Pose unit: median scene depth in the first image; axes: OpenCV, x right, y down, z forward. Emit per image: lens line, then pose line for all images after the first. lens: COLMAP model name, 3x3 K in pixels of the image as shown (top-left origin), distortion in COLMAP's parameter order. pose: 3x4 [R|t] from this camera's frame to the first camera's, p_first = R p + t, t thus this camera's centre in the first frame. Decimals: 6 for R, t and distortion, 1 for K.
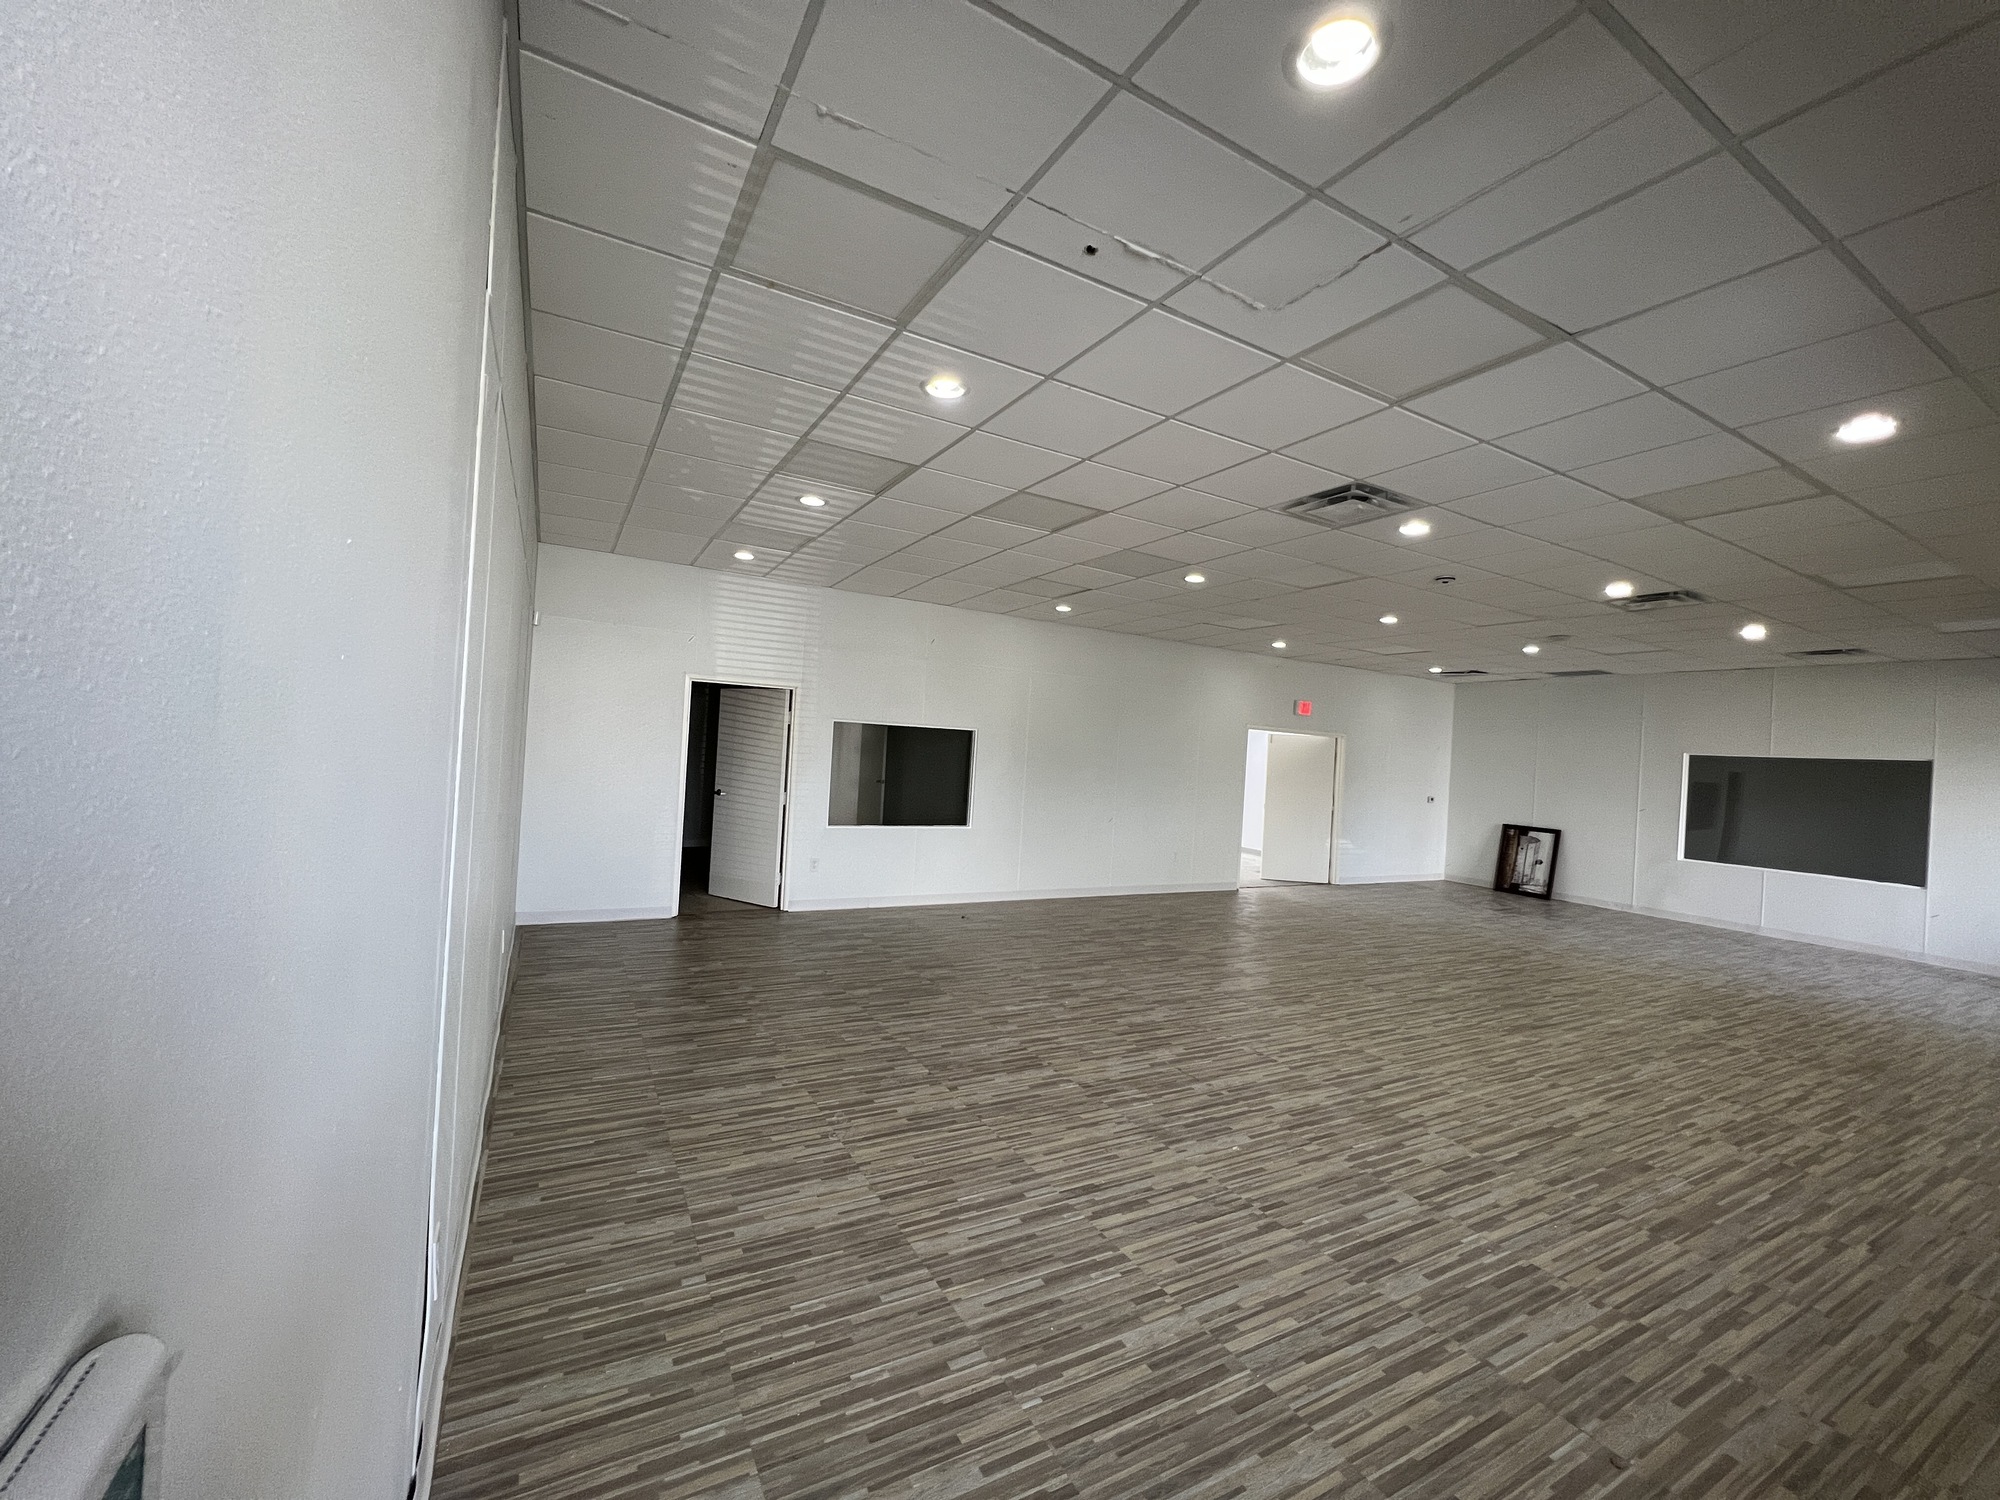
lens RADIAL K [[808.1, 0, 995.0], [0, 808.1, 748.6], [0, 0, 1]] dist [-0.002860, 0.000568]
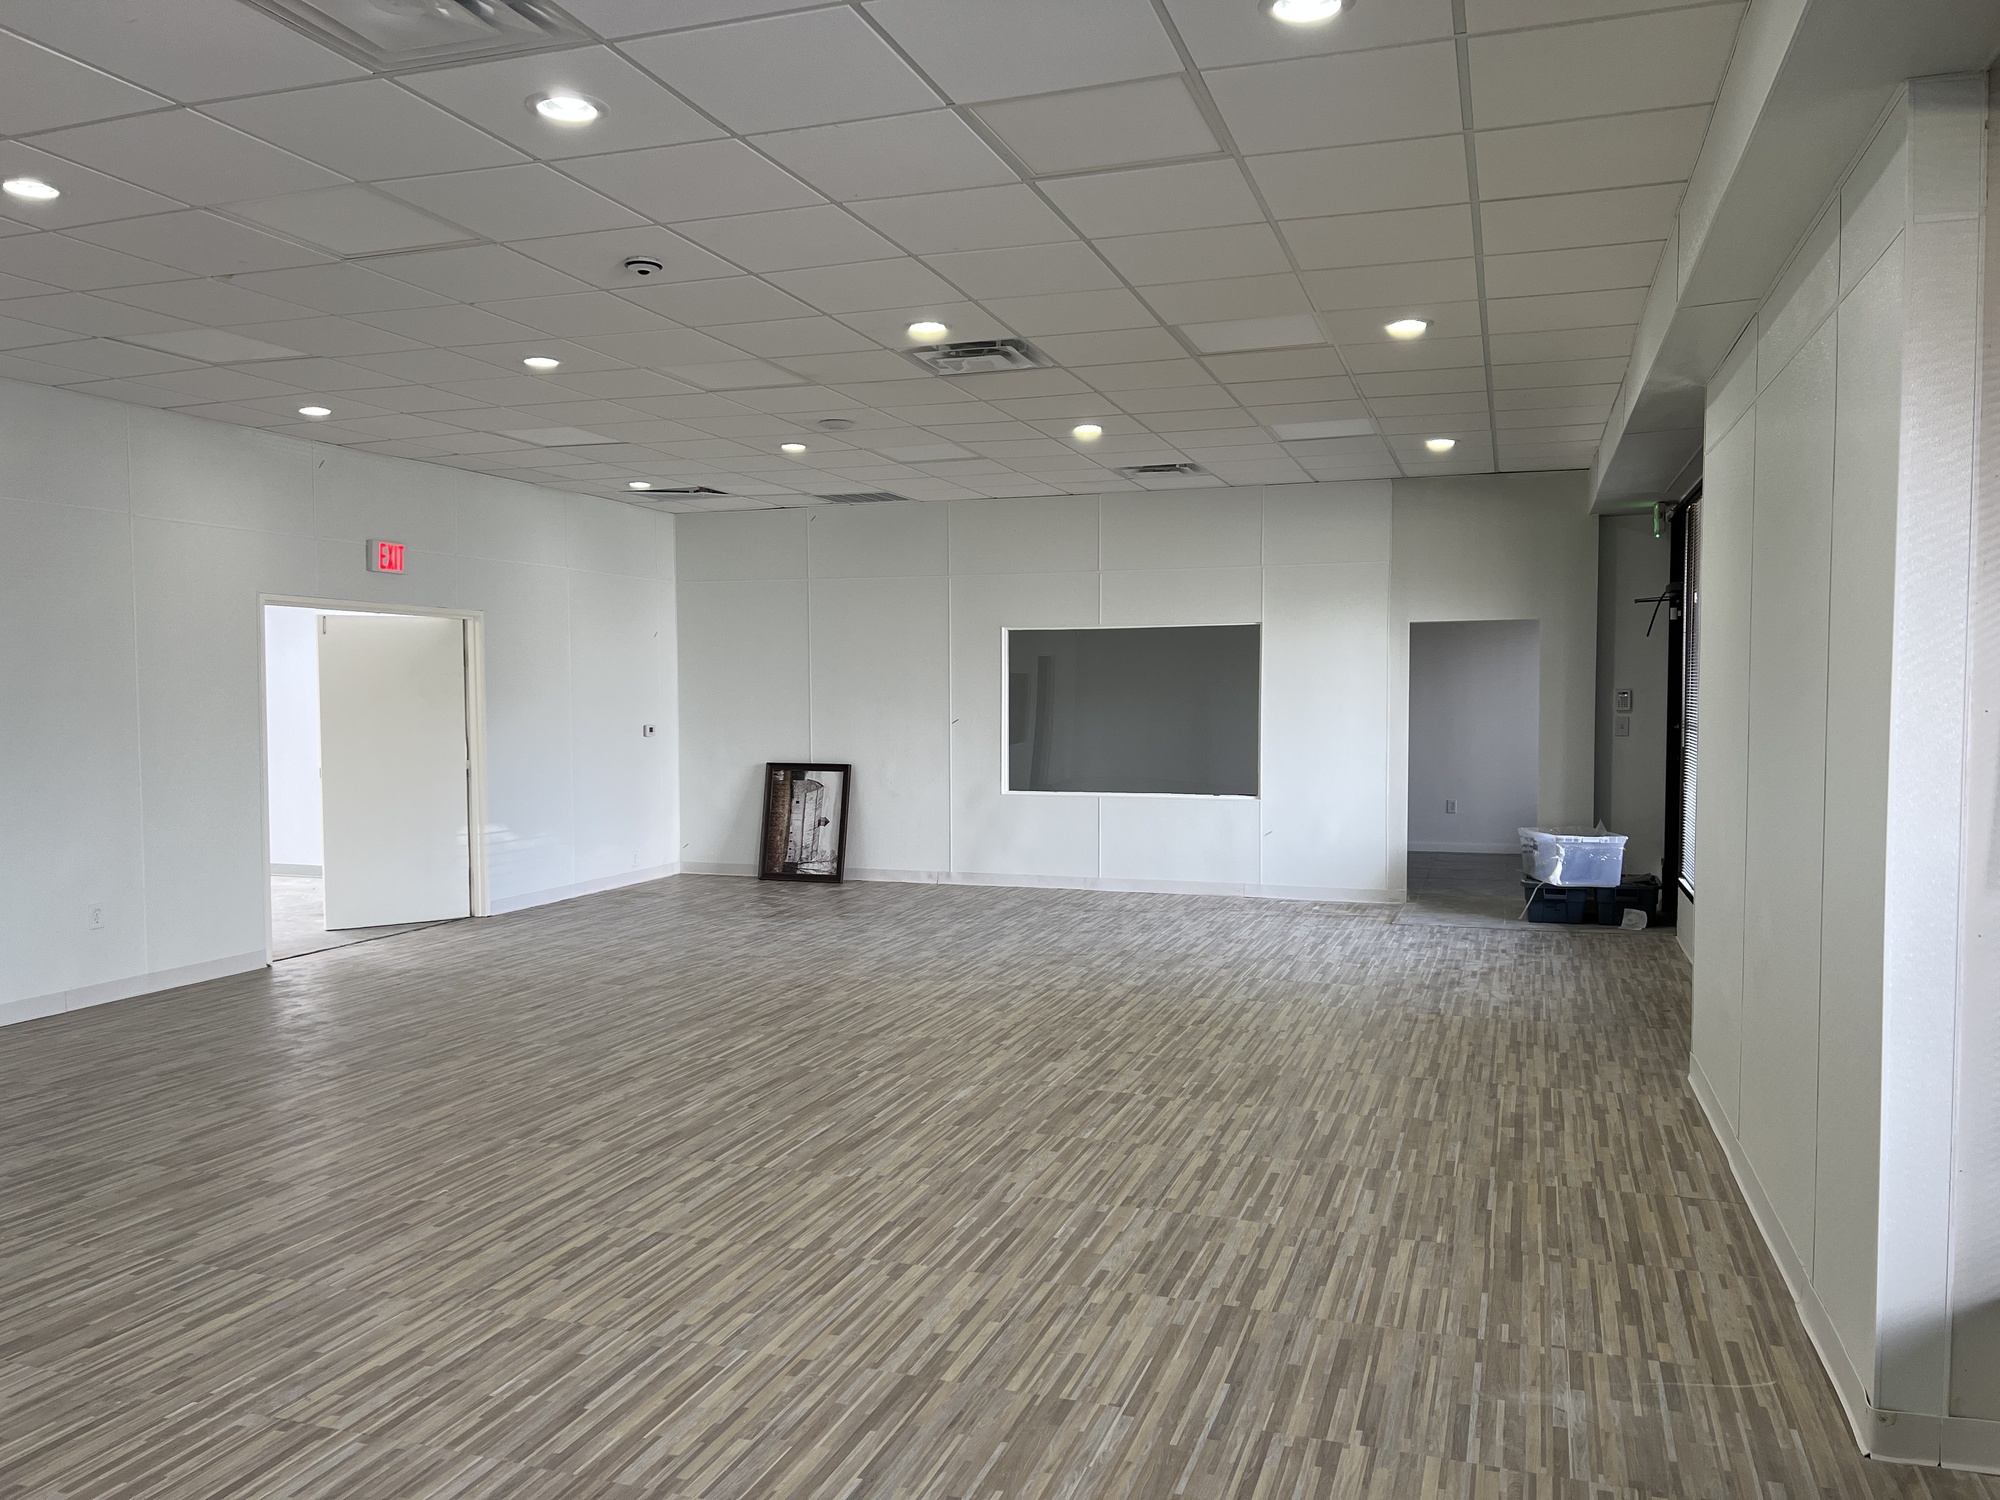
lens RADIAL K [[1514.0, 0, 1000.5], [0, 1514.0, 760.1], [0, 0, 1]] dist [0.047009, -0.053564]
pose [[0.747828, -0.091943, 0.657495, 0.092620], [0.044645, 0.995086, 0.088374, 0.008017], [-0.662389, -0.036735, 0.748259, 0.166510]]
